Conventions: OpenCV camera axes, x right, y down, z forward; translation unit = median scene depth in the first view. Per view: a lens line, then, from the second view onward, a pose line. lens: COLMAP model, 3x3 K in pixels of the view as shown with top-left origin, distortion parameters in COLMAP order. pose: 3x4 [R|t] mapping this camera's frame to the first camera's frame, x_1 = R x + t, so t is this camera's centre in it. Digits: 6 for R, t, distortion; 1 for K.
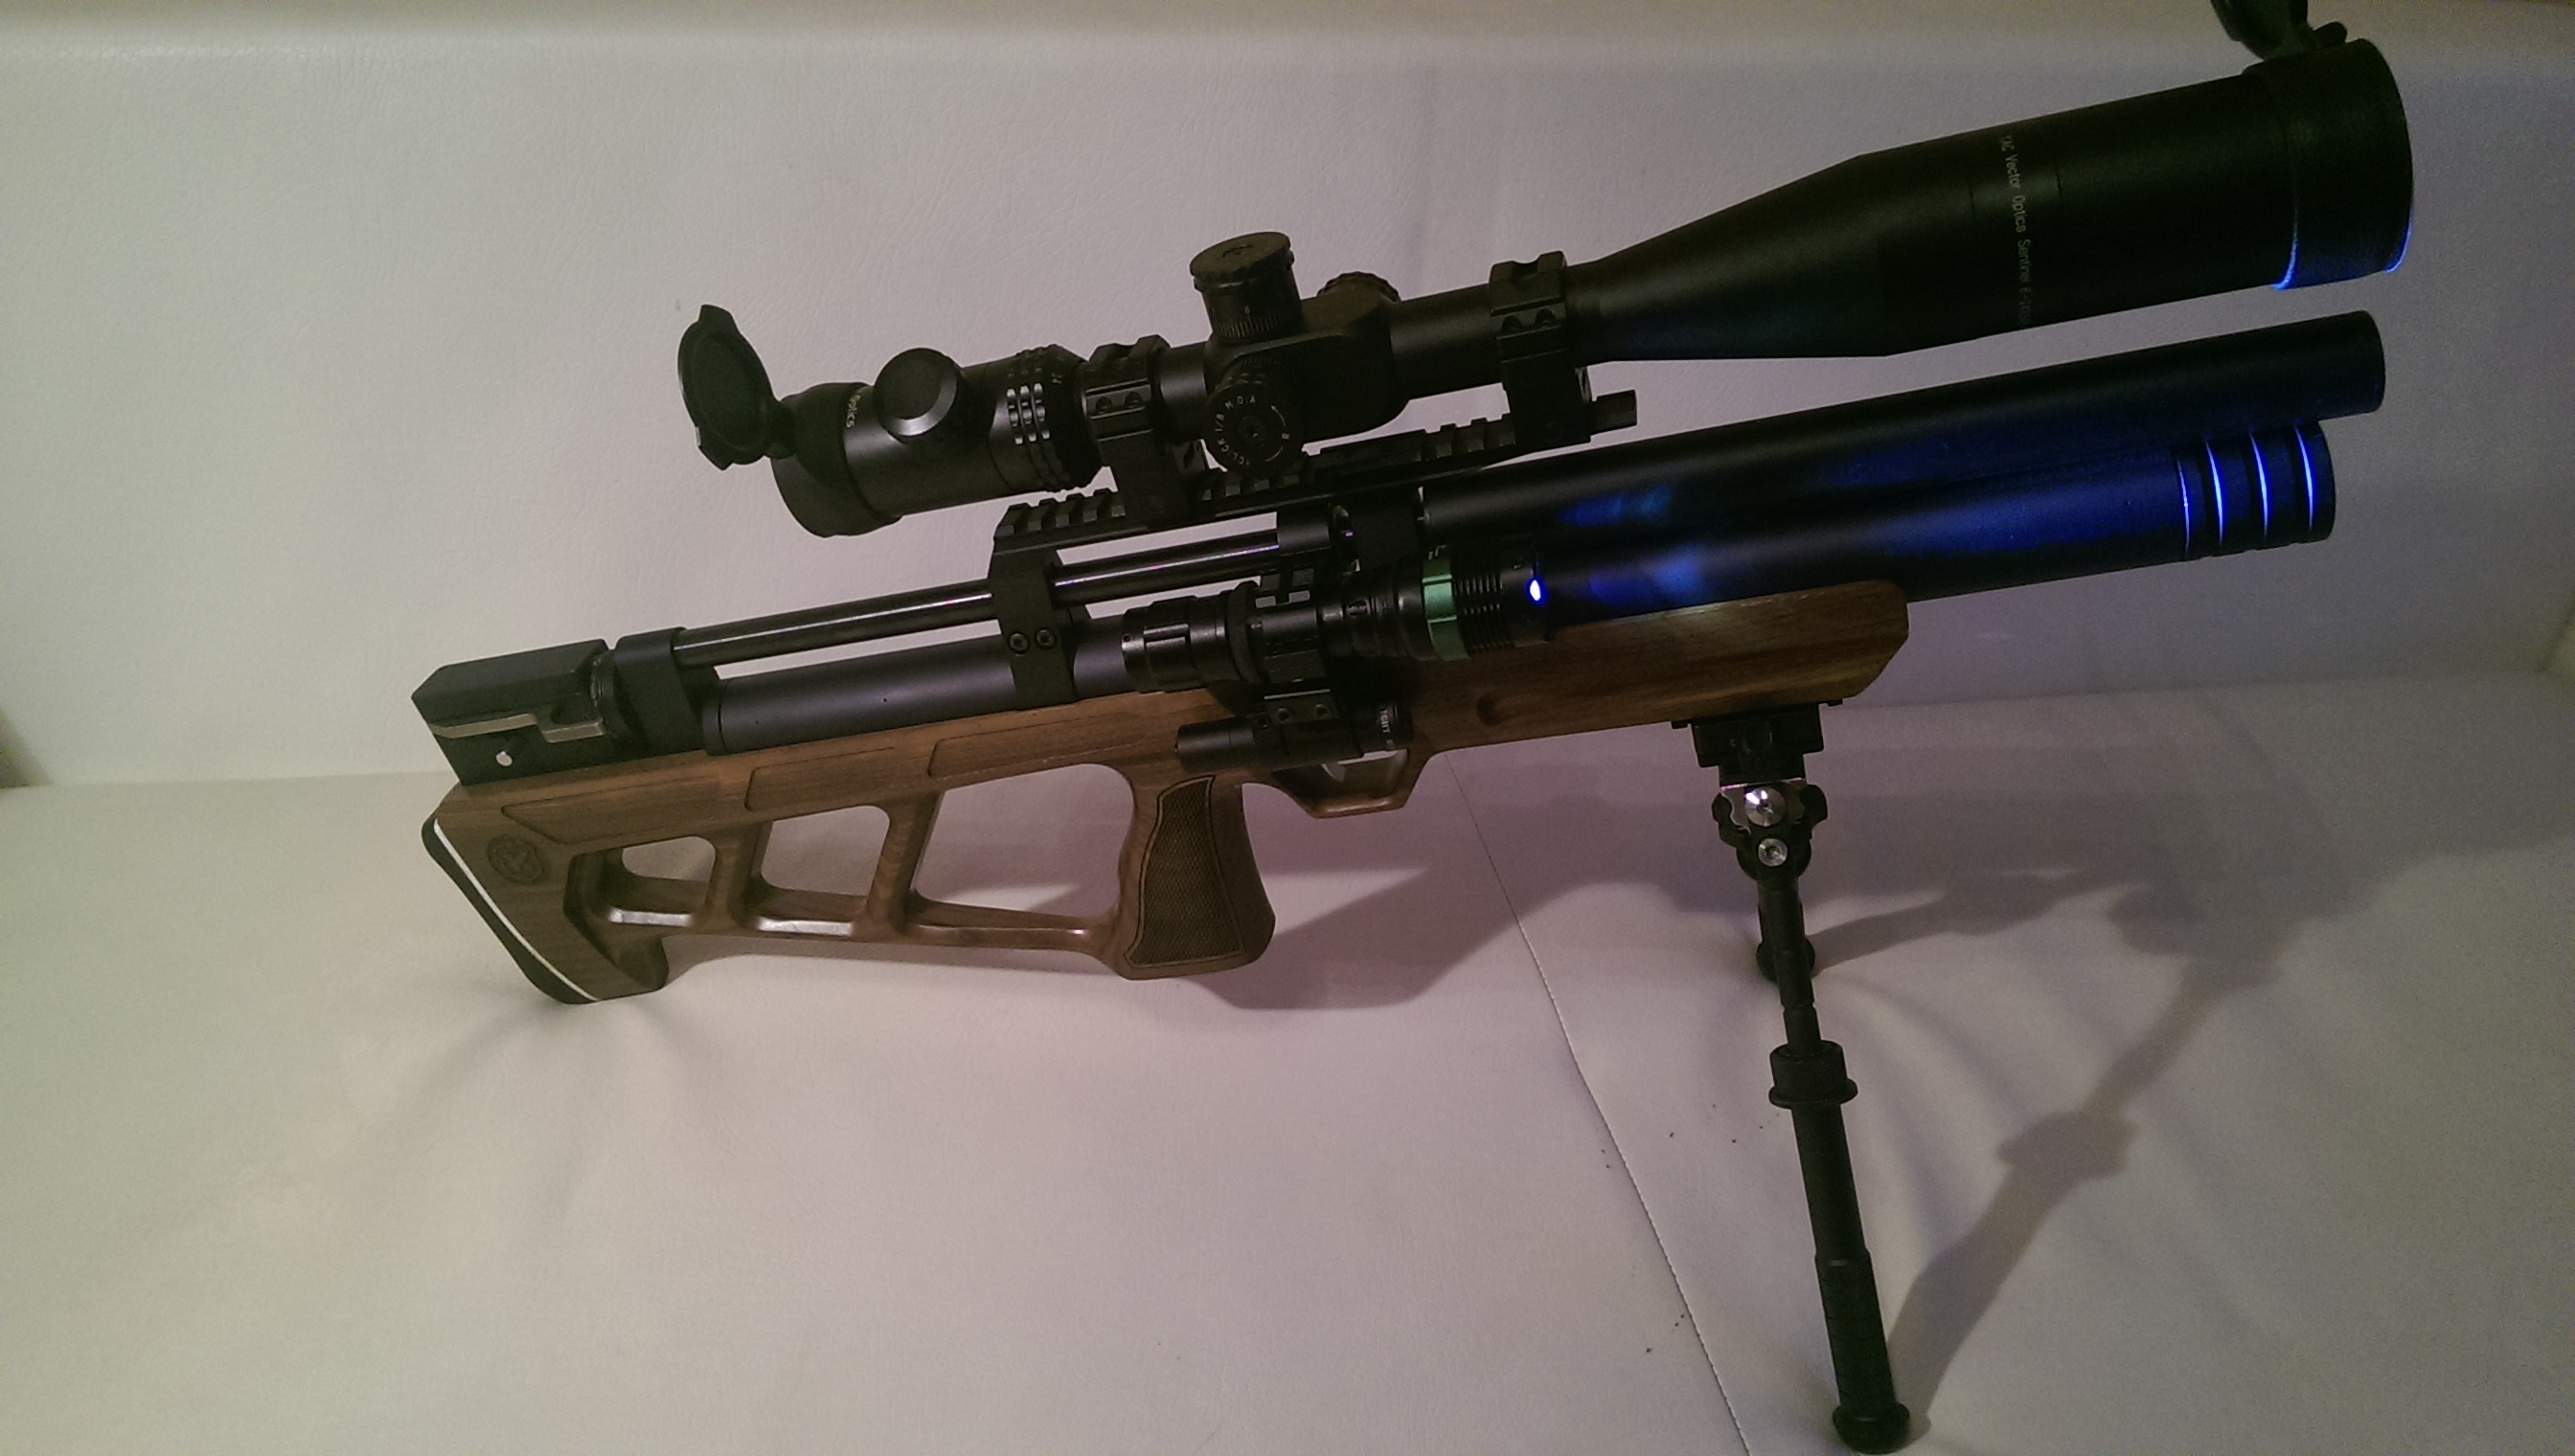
lens RADIAL K [[1939.2, 0, 1211.2], [0, 1939.2, 722.6], [0, 0, 1]] dist [0.042755, -0.007457]
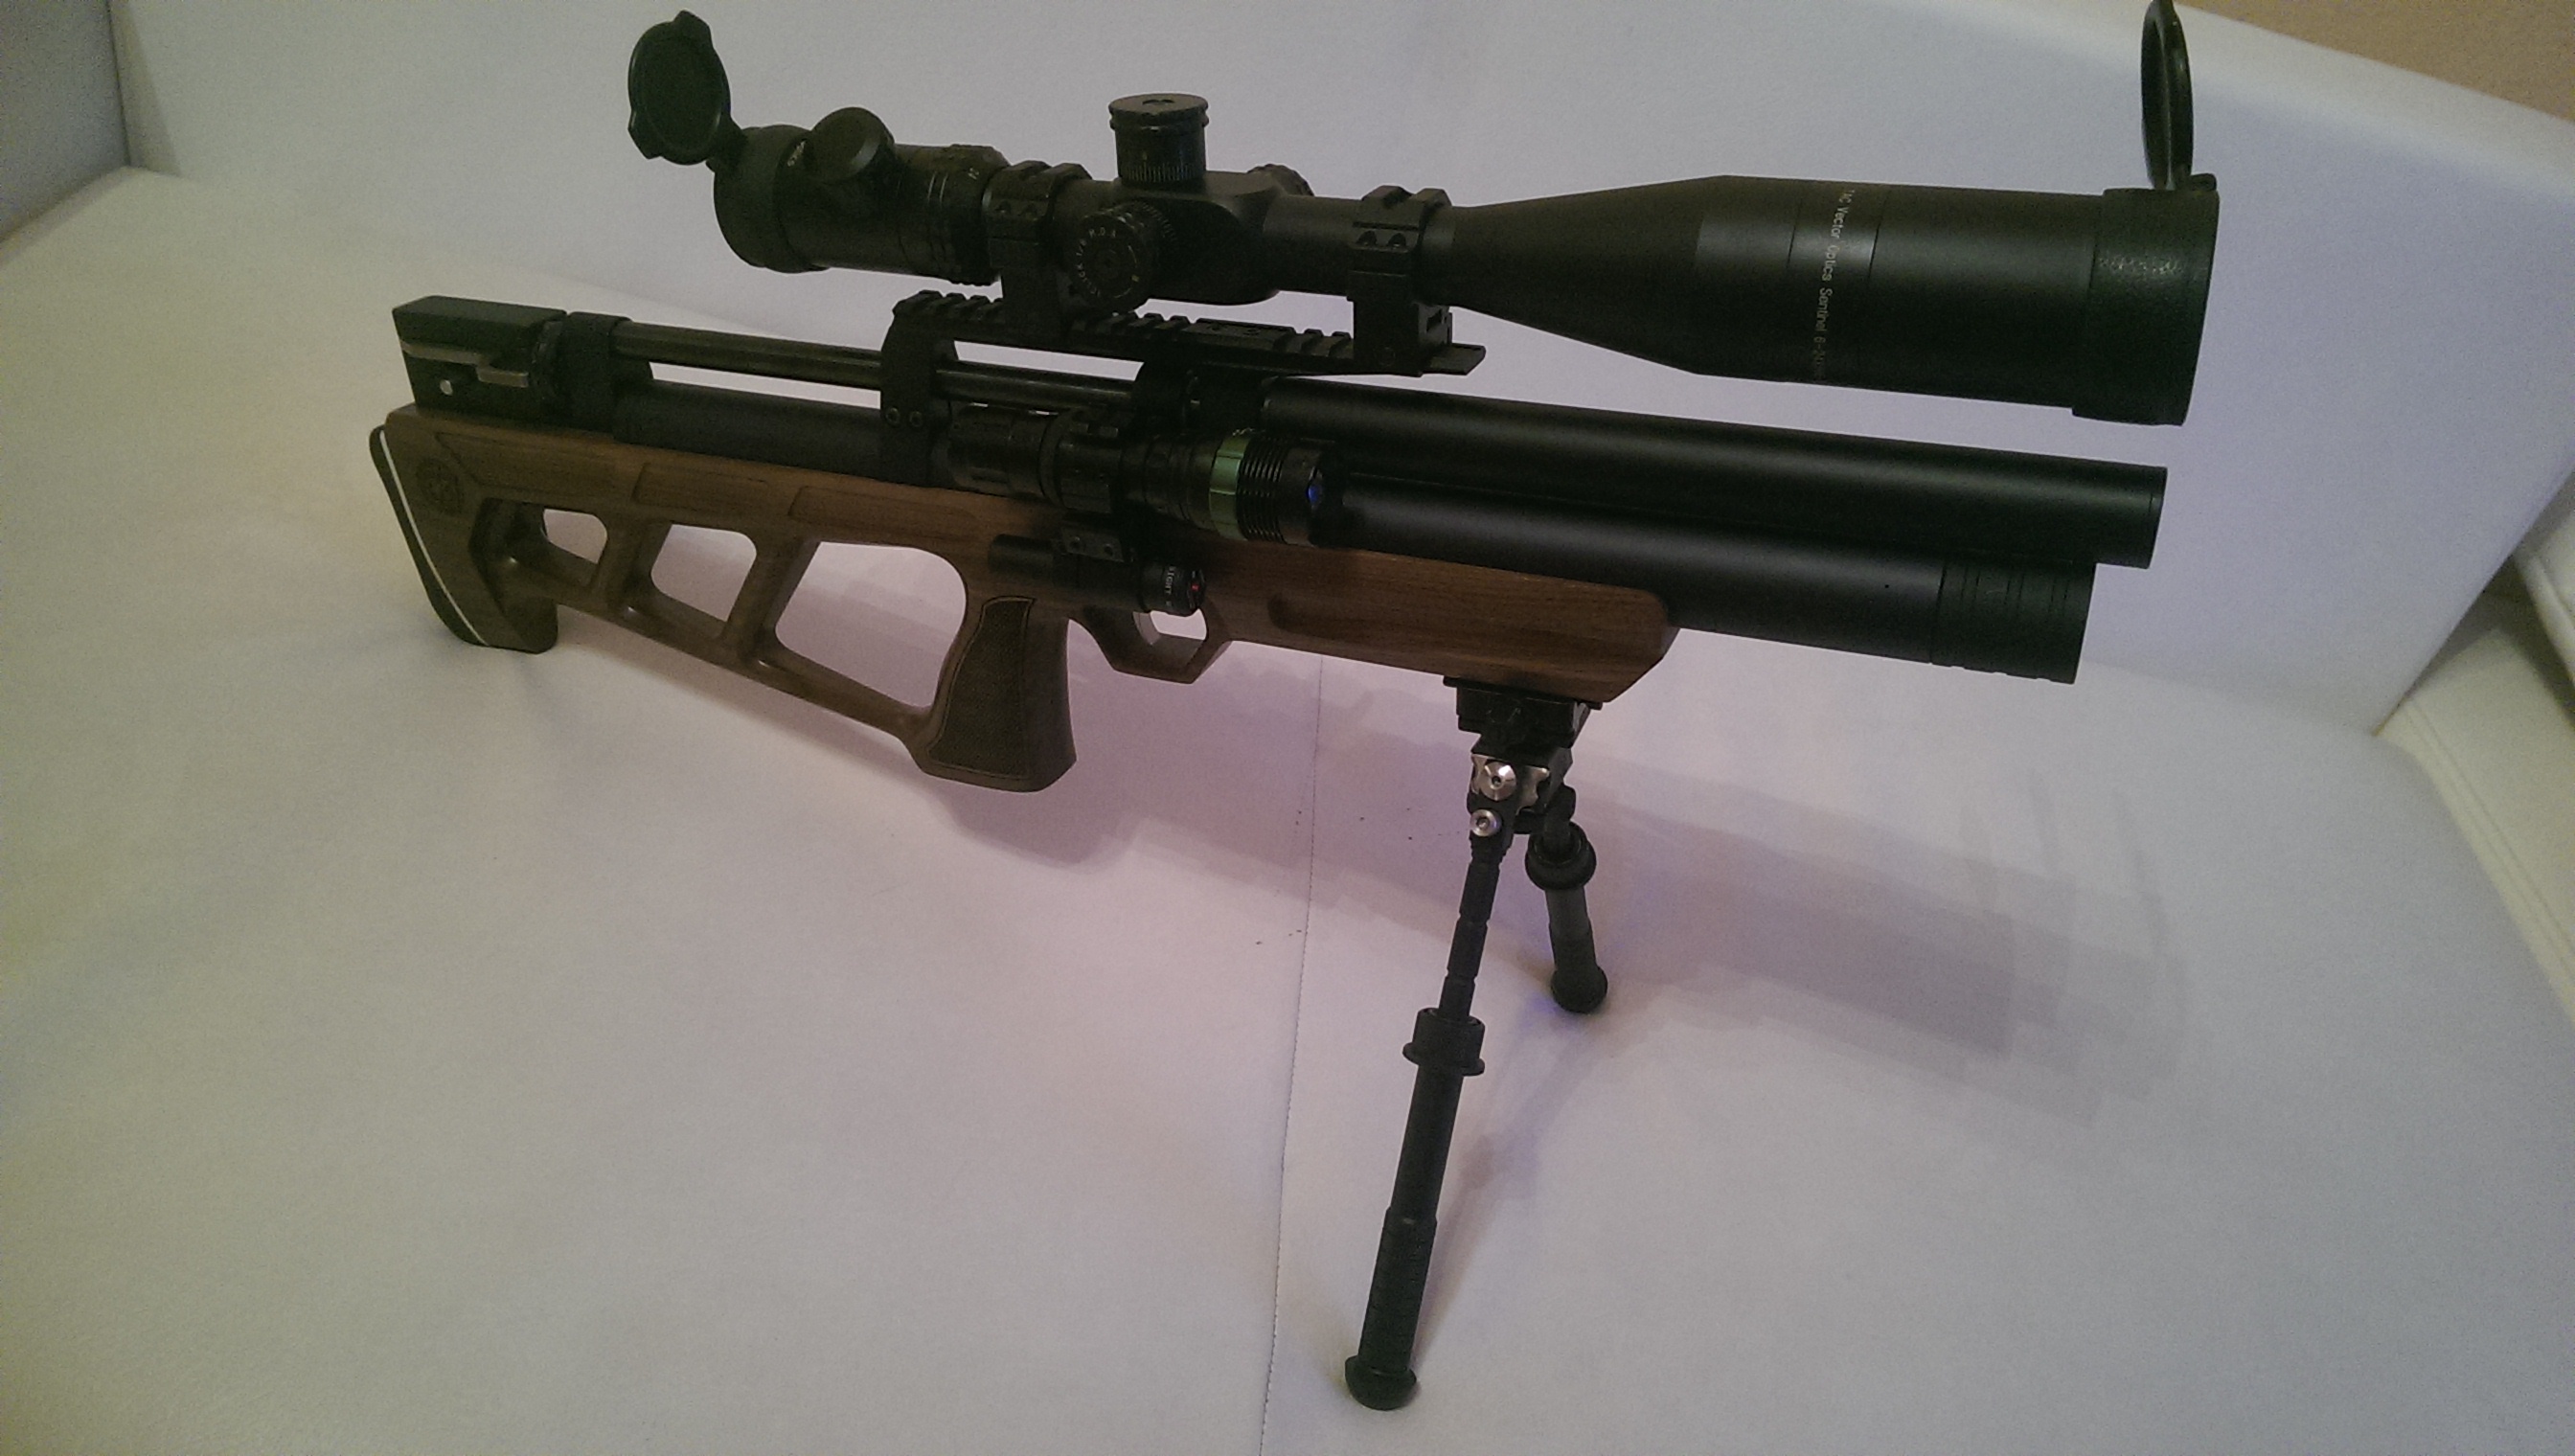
lens RADIAL K [[1939.2, 0, 1211.2], [0, 1939.2, 722.6], [0, 0, 1]] dist [0.042755, -0.007457]
pose [[0.941305, 0.320425, -0.106171, 0.233985], [-0.319845, 0.947193, 0.022909, 0.037647], [0.107905, 0.012394, 0.994084, -0.035256]]
